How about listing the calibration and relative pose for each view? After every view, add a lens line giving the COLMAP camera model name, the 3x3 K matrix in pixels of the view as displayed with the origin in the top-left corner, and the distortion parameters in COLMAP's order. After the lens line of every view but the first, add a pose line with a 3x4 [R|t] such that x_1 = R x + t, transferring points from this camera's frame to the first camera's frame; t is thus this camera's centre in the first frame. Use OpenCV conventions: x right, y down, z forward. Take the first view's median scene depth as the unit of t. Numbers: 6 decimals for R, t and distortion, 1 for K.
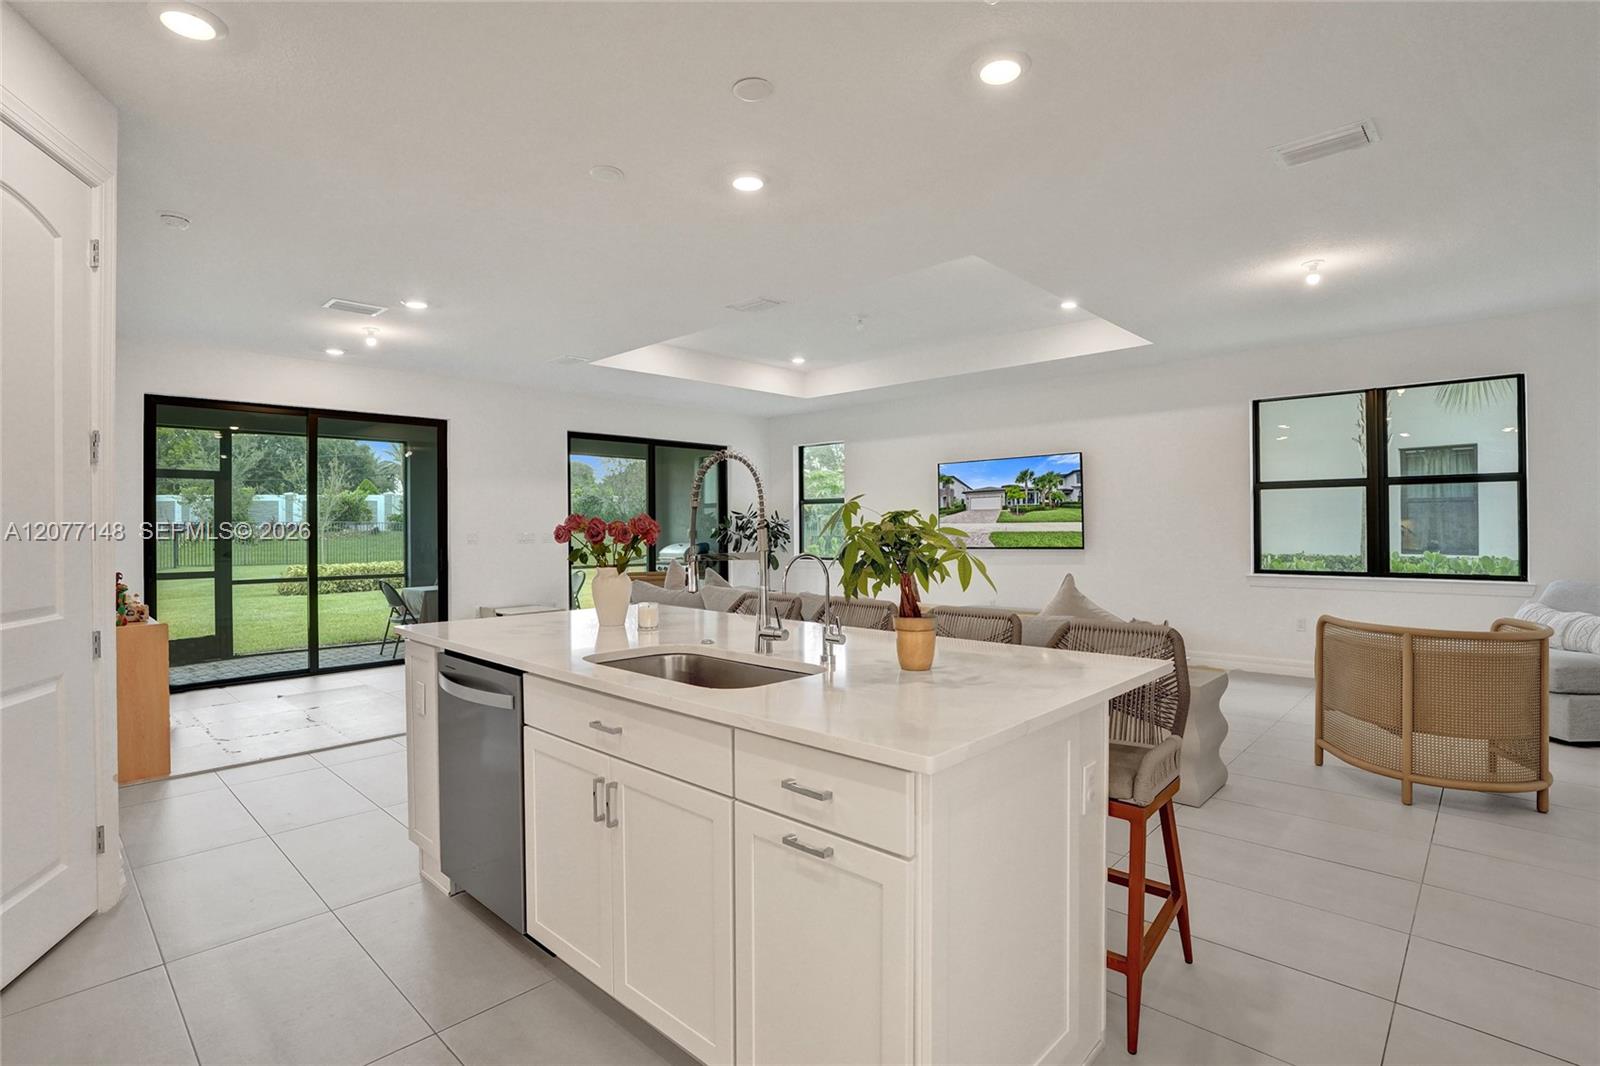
lens RADIAL K [[746.9, 0, 825.9], [0, 746.9, 522.4], [0, 0, 1]] dist [-0.064802, 0.019663]
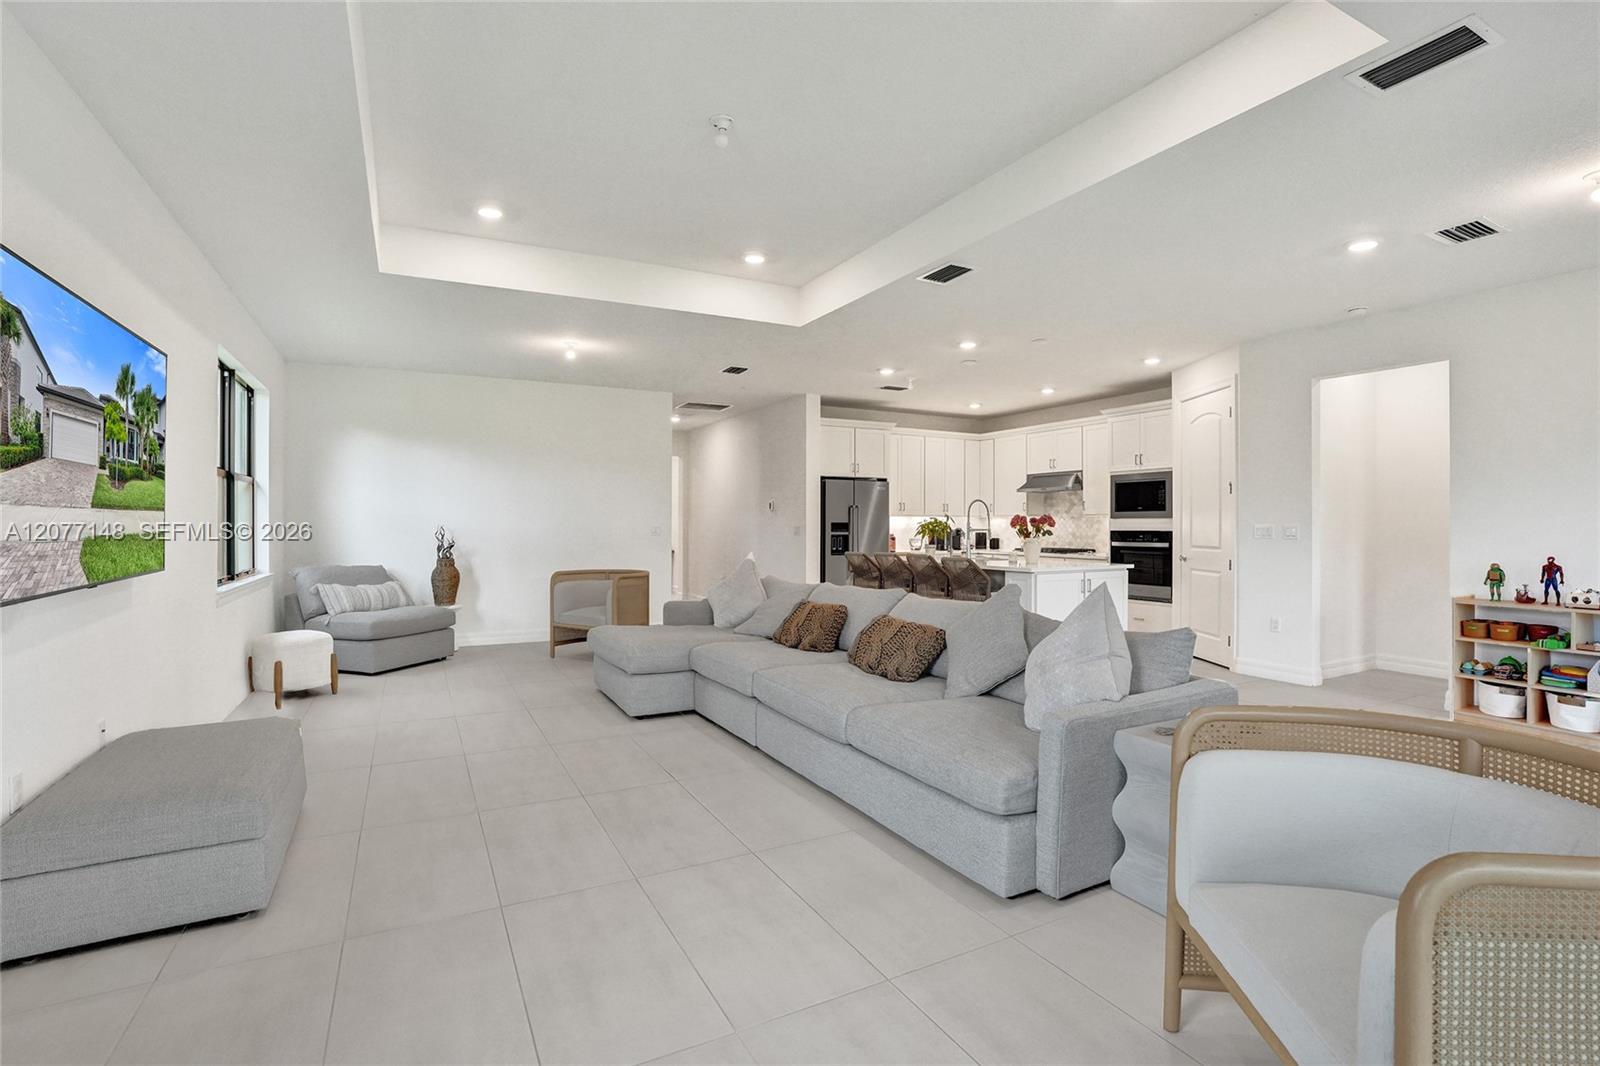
lens RADIAL K [[746.9, 0, 792.9], [0, 746.9, 531.6], [0, 0, 1]] dist [-0.064802, 0.019663]
pose [[-0.937317, 0.005765, 0.348430, -0.146170], [0.006156, 0.999981, 0.000015, 0.011290], [-0.348424, 0.002159, -0.937335, 1.183742]]
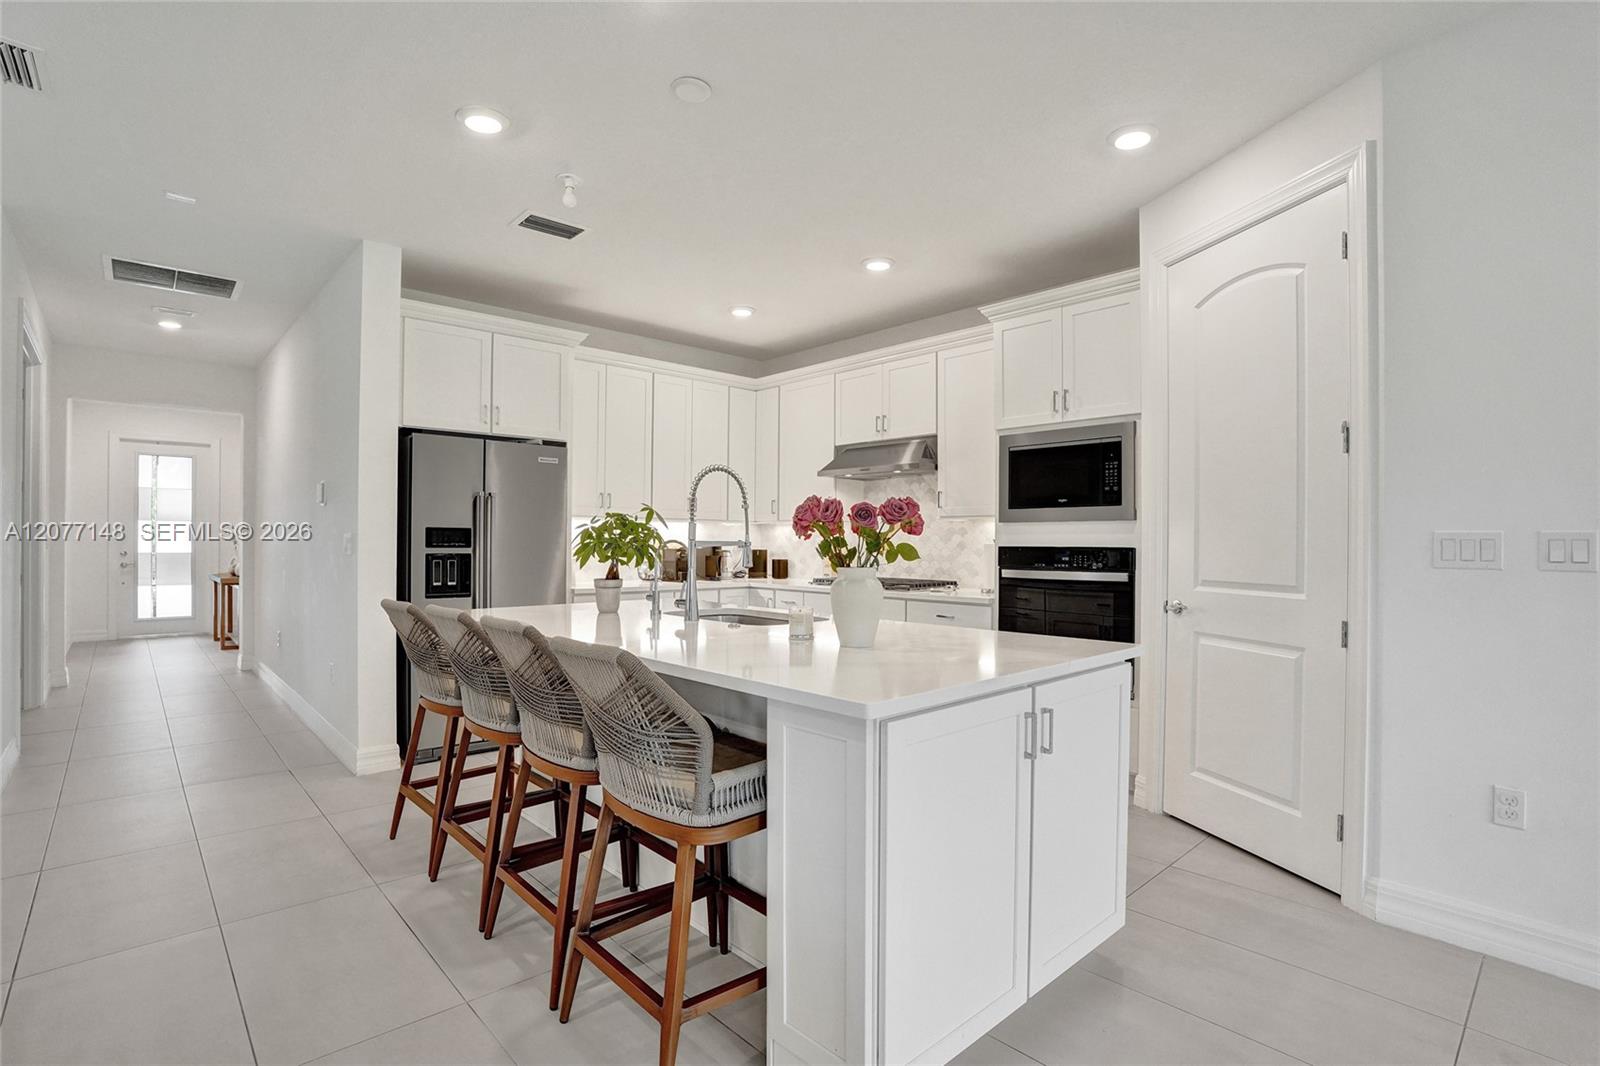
lens RADIAL K [[746.9, 0, 806.9], [0, 746.9, 542.4], [0, 0, 1]] dist [-0.064802, 0.019663]
pose [[-0.996768, 0.003707, 0.080244, -0.112128], [0.003171, 0.999972, -0.006802, 0.012734], [-0.080267, -0.006525, -0.996752, 0.600113]]
